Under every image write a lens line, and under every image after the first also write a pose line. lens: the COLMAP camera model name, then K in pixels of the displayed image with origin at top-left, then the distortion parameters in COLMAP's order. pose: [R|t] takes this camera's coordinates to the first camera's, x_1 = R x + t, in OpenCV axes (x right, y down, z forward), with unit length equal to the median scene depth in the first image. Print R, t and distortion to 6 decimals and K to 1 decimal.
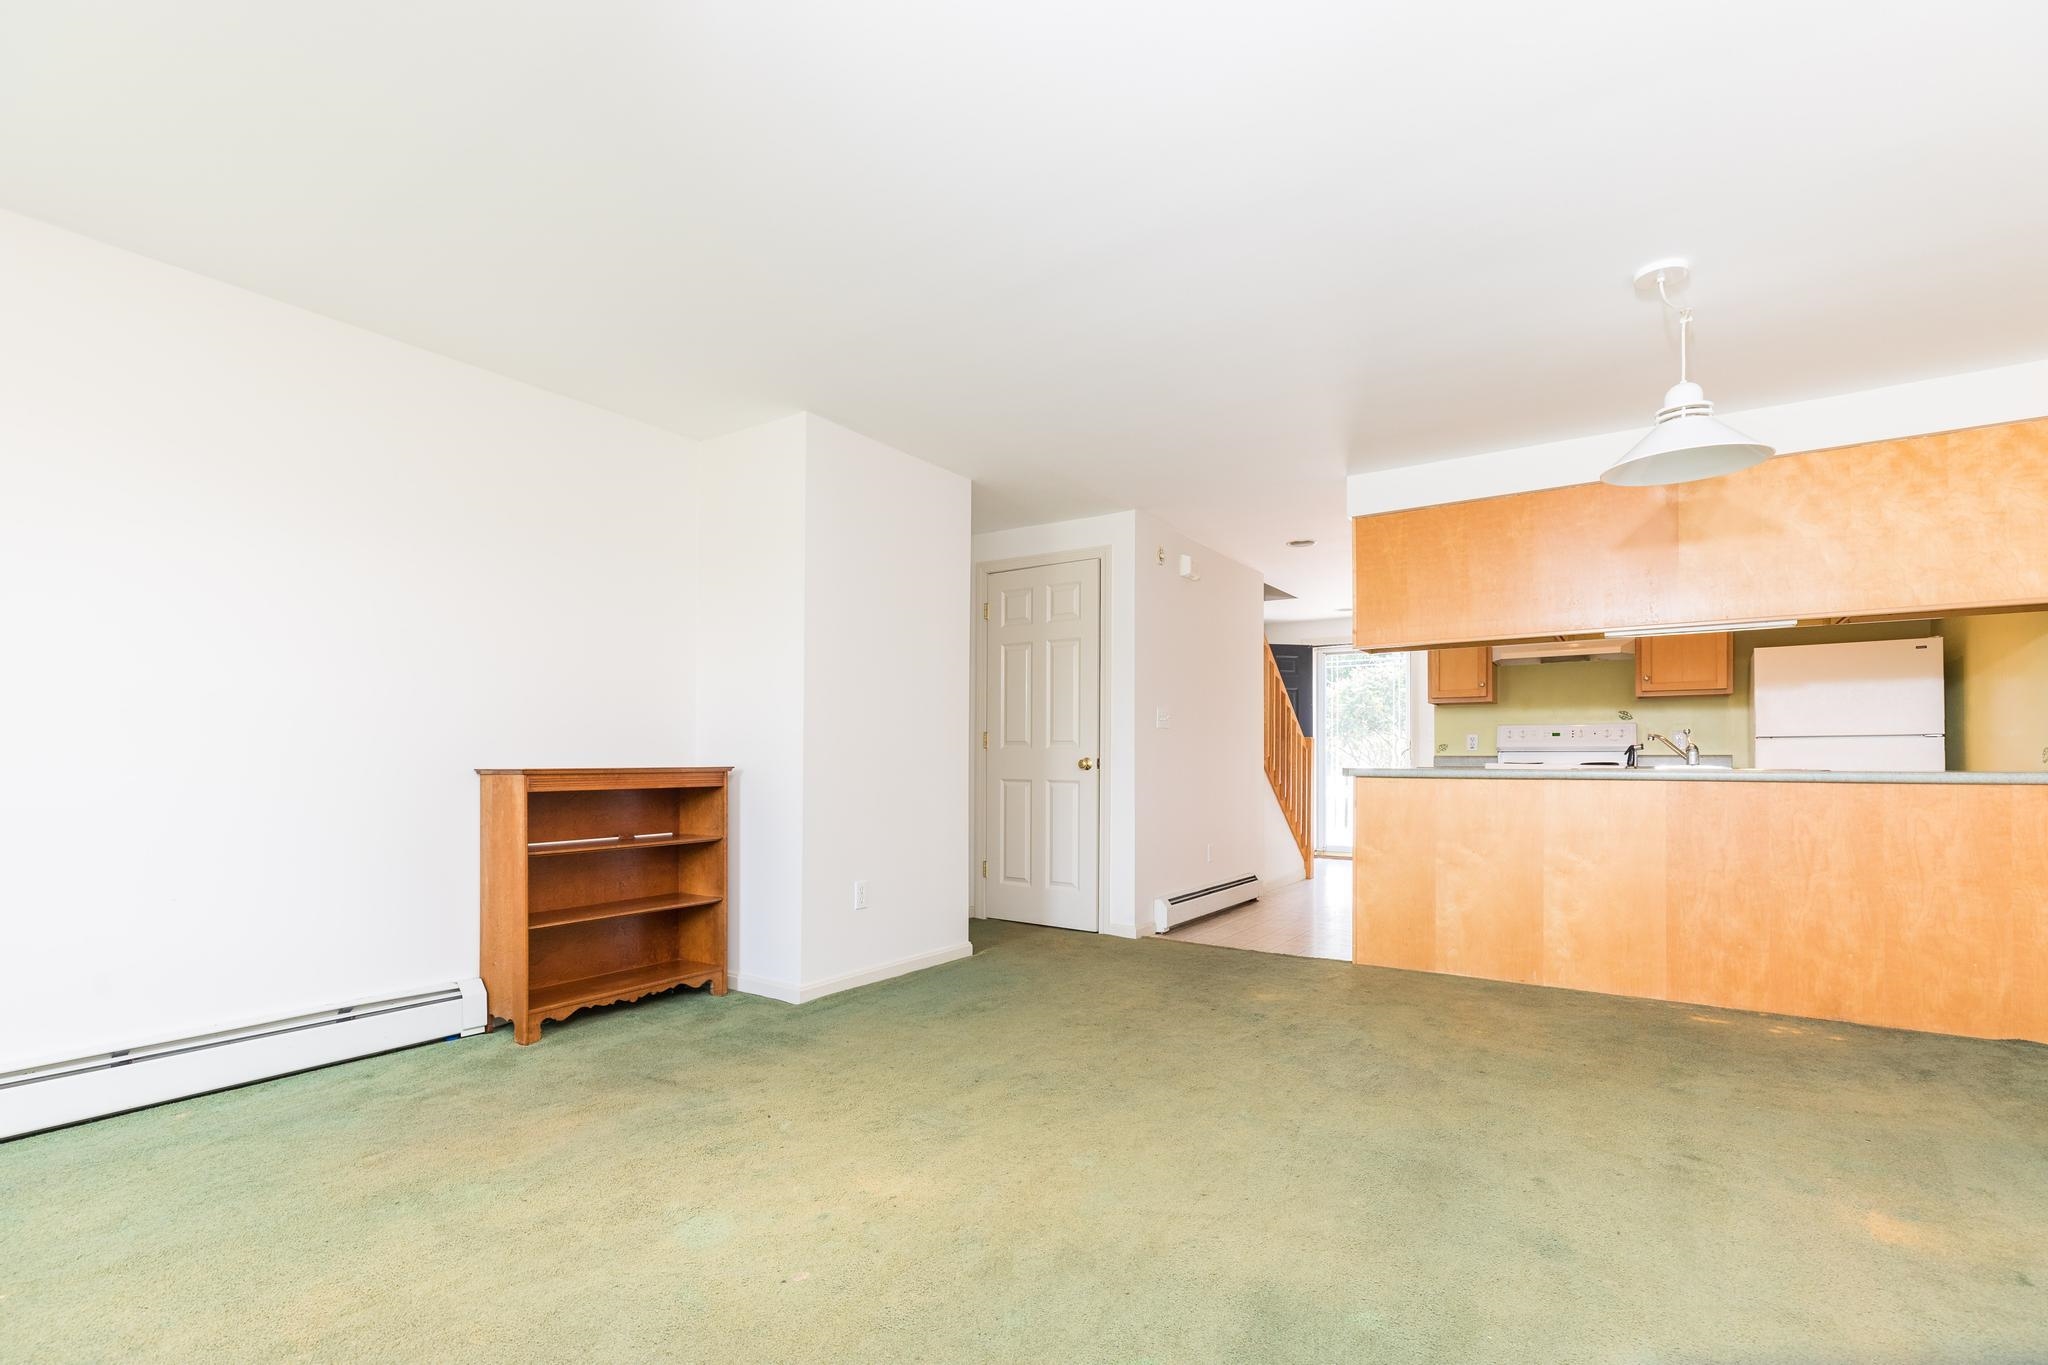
lens RADIAL K [[935.5, 0, 1011.3], [0, 935.5, 767.2], [0, 0, 1]] dist [0.008099, -0.001554]
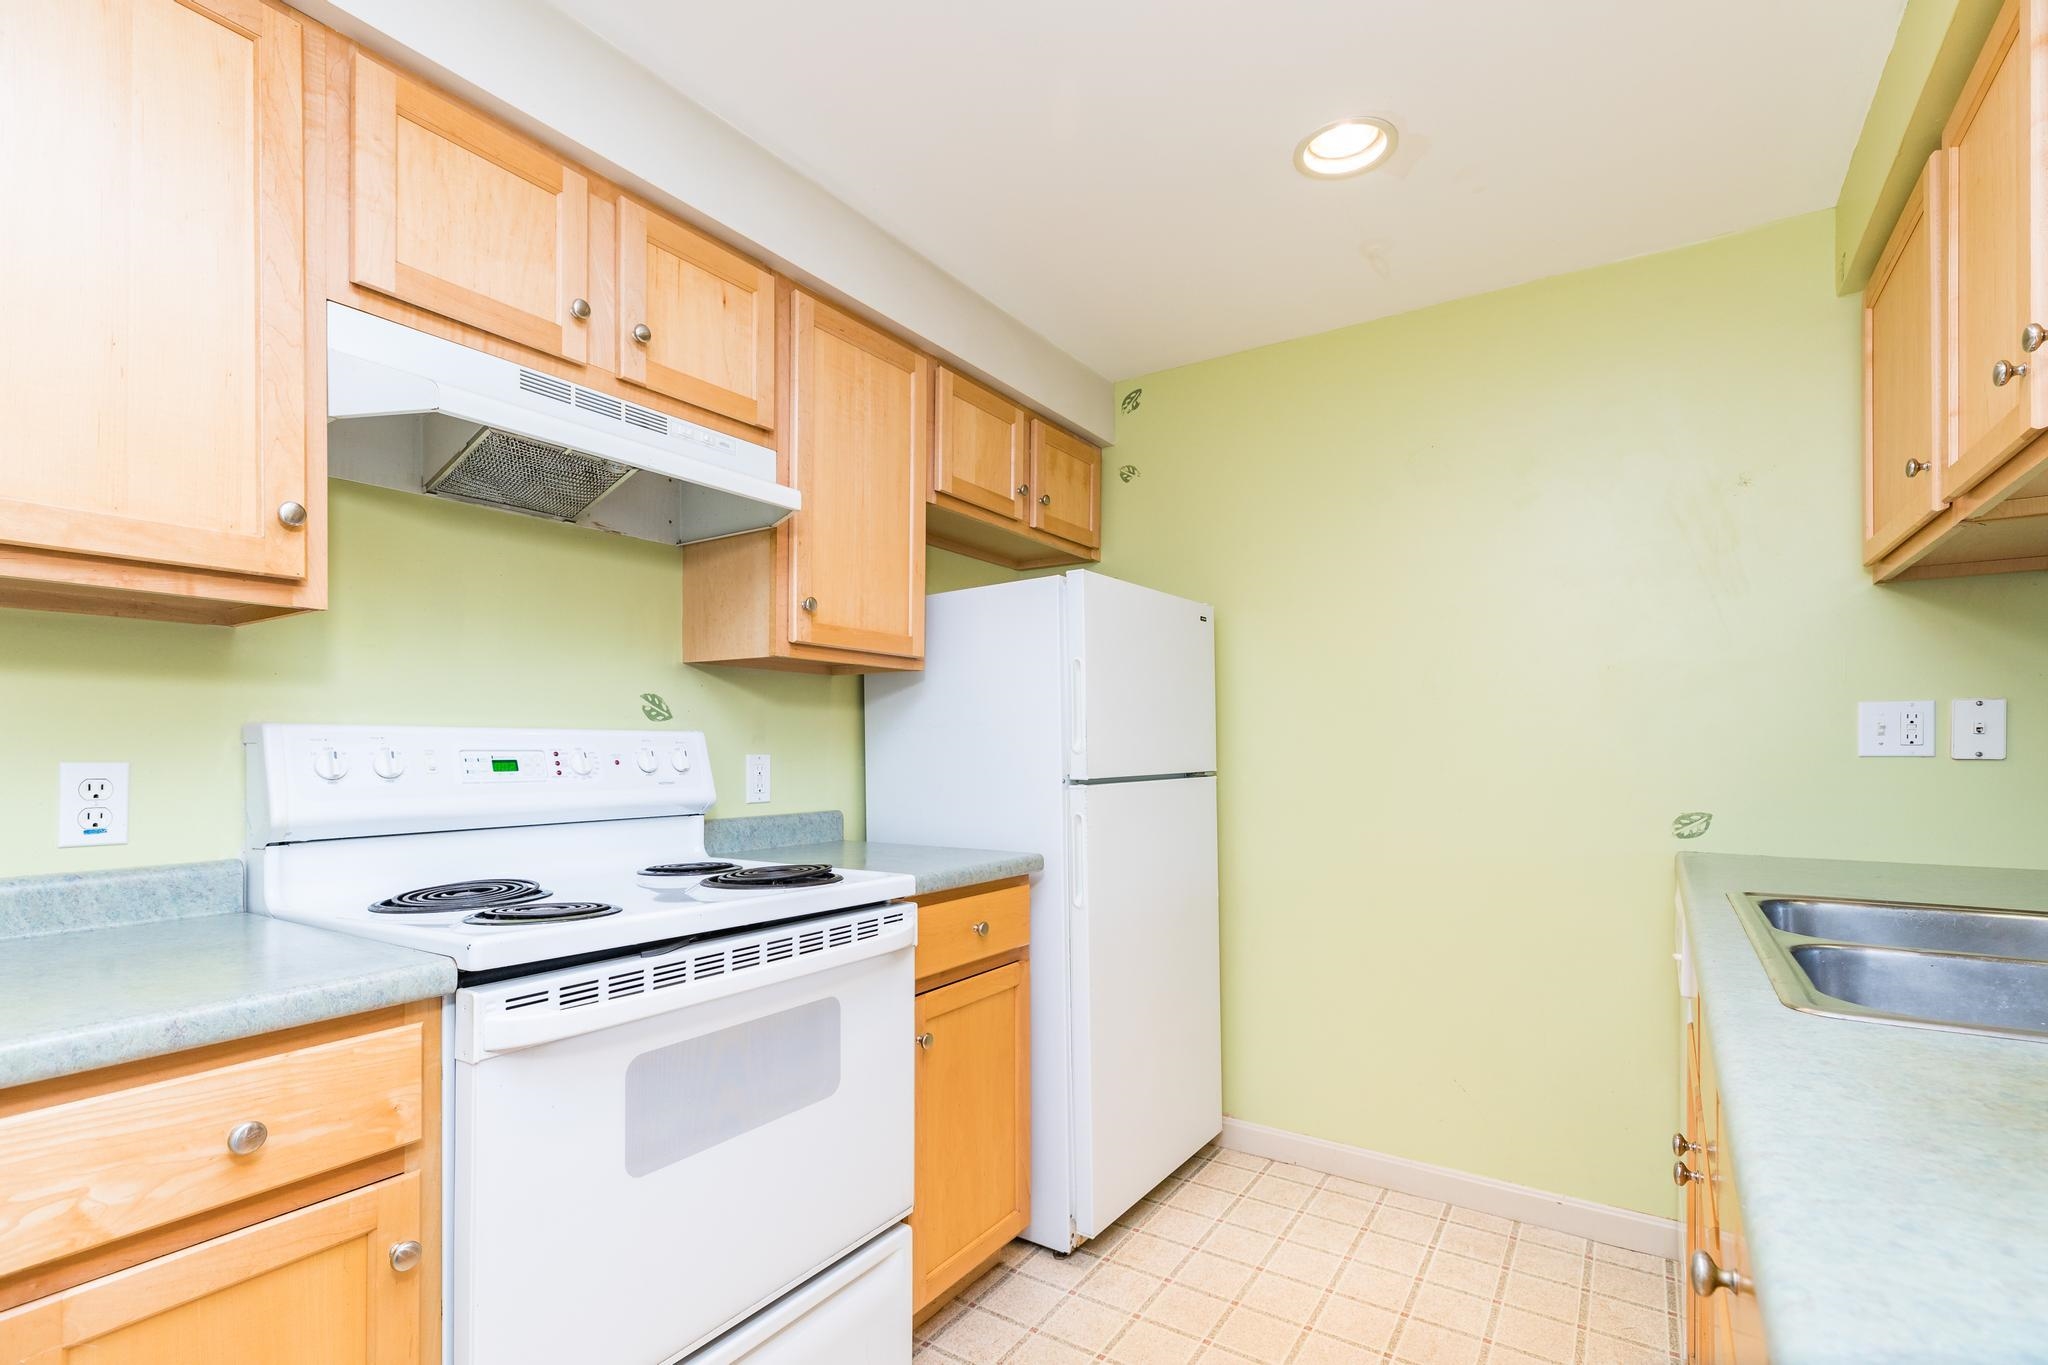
lens RADIAL K [[935.5, 0, 1016.1], [0, 935.5, 746.8], [0, 0, 1]] dist [0.008099, -0.001554]
pose [[-0.026214, -0.003557, 0.999650, 0.470073], [0.006713, 0.999970, 0.003735, -0.060367], [-0.999634, 0.006809, -0.026190, 1.297644]]
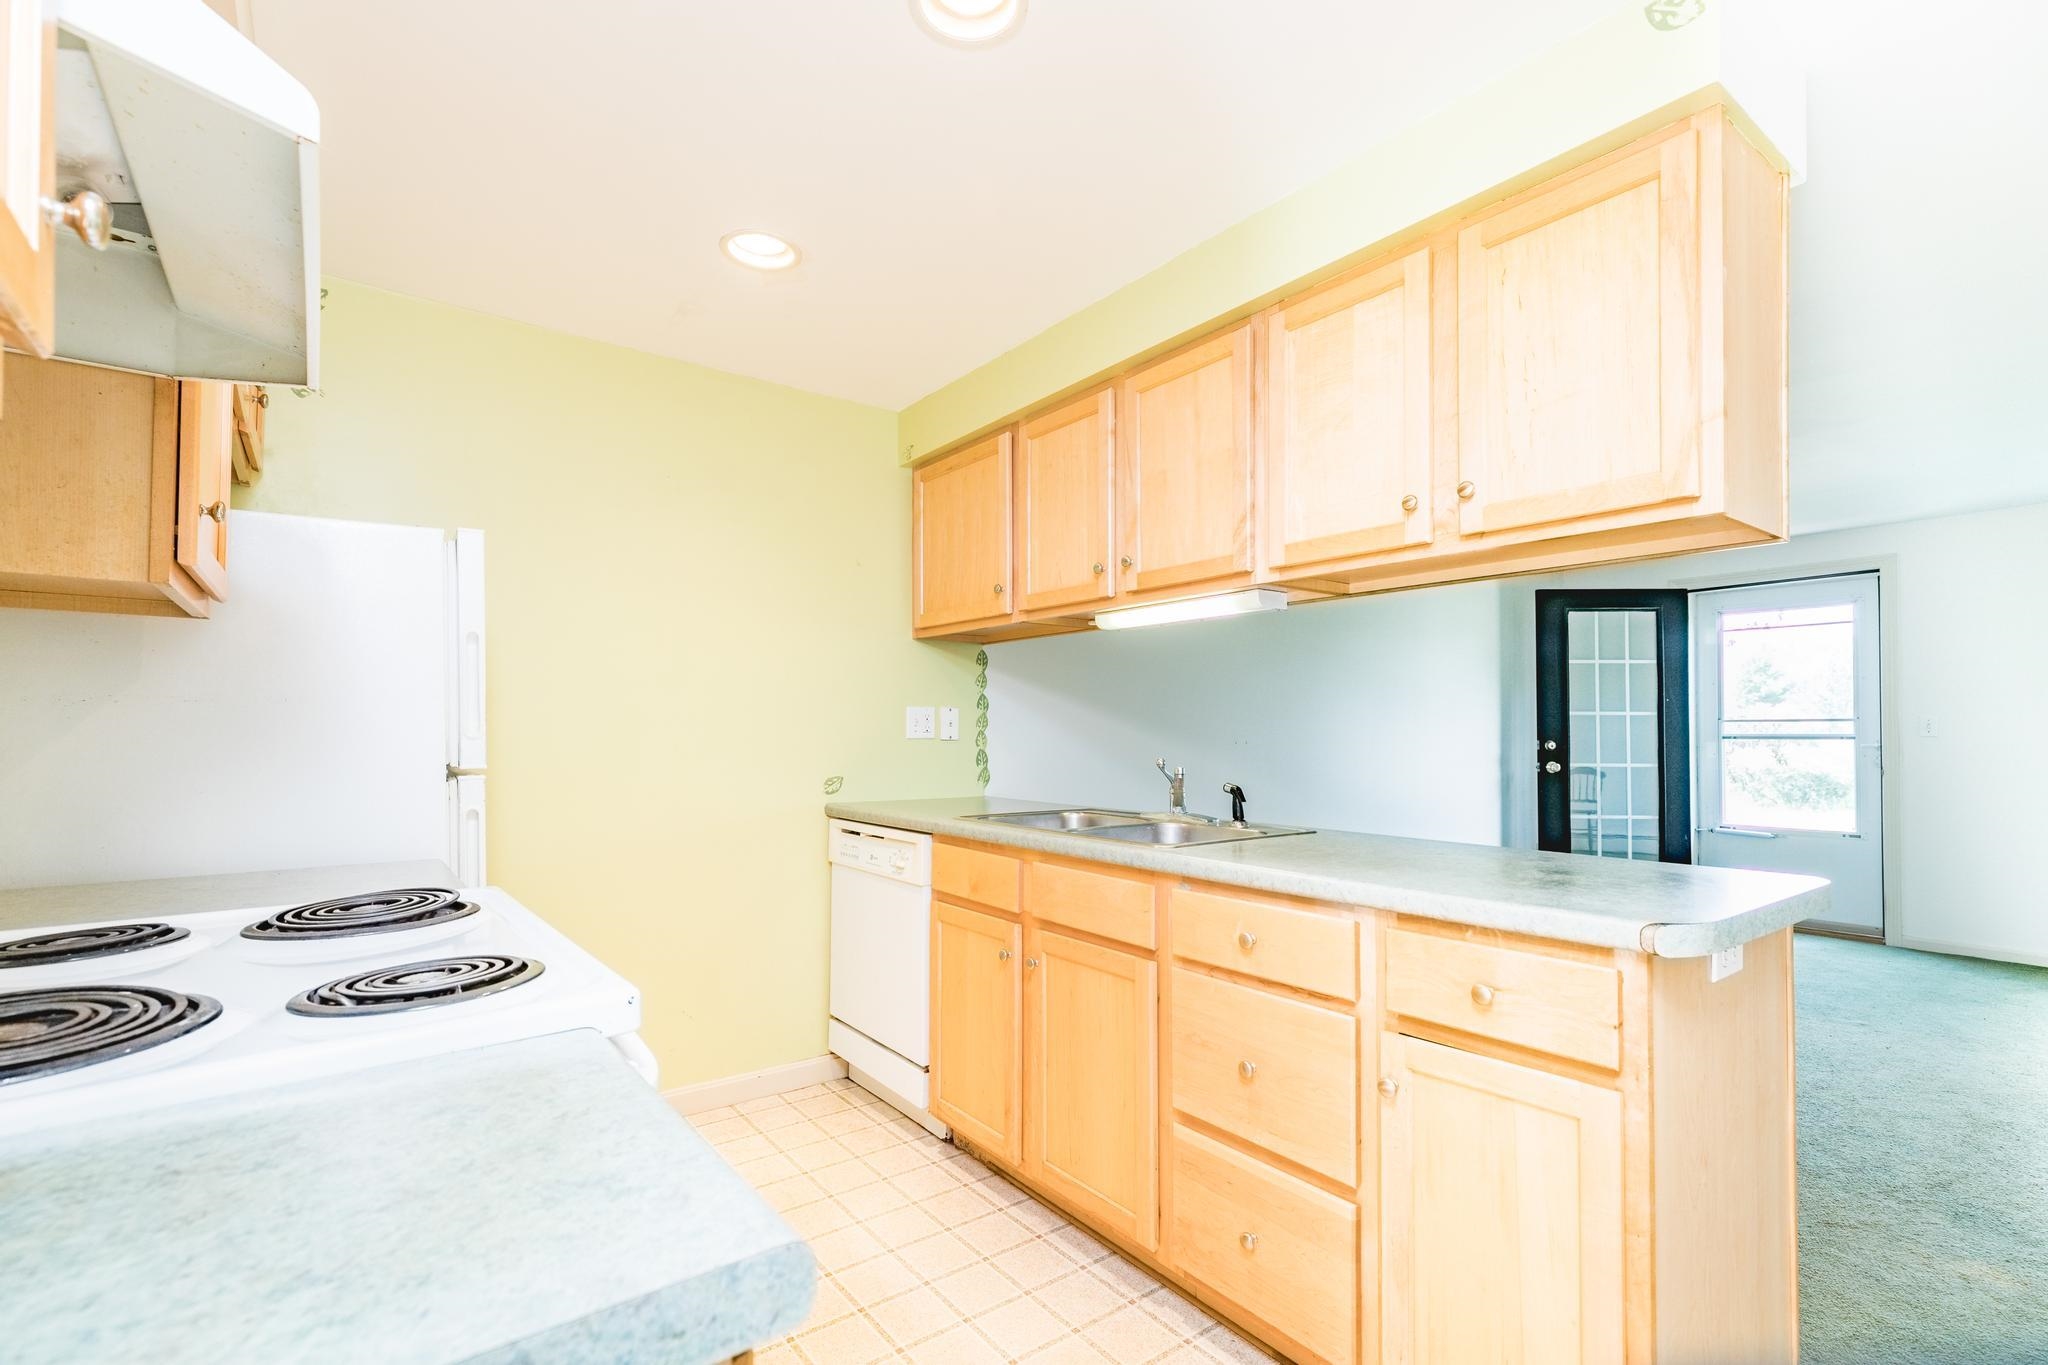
lens RADIAL K [[935.5, 0, 962.8], [0, 935.5, 725.0], [0, 0, 1]] dist [0.008099, -0.001554]
pose [[-0.941631, -0.001328, 0.336643, 0.625247], [-0.000941, 0.999999, 0.001312, -0.064054], [-0.336644, 0.000918, -0.941631, 1.618164]]
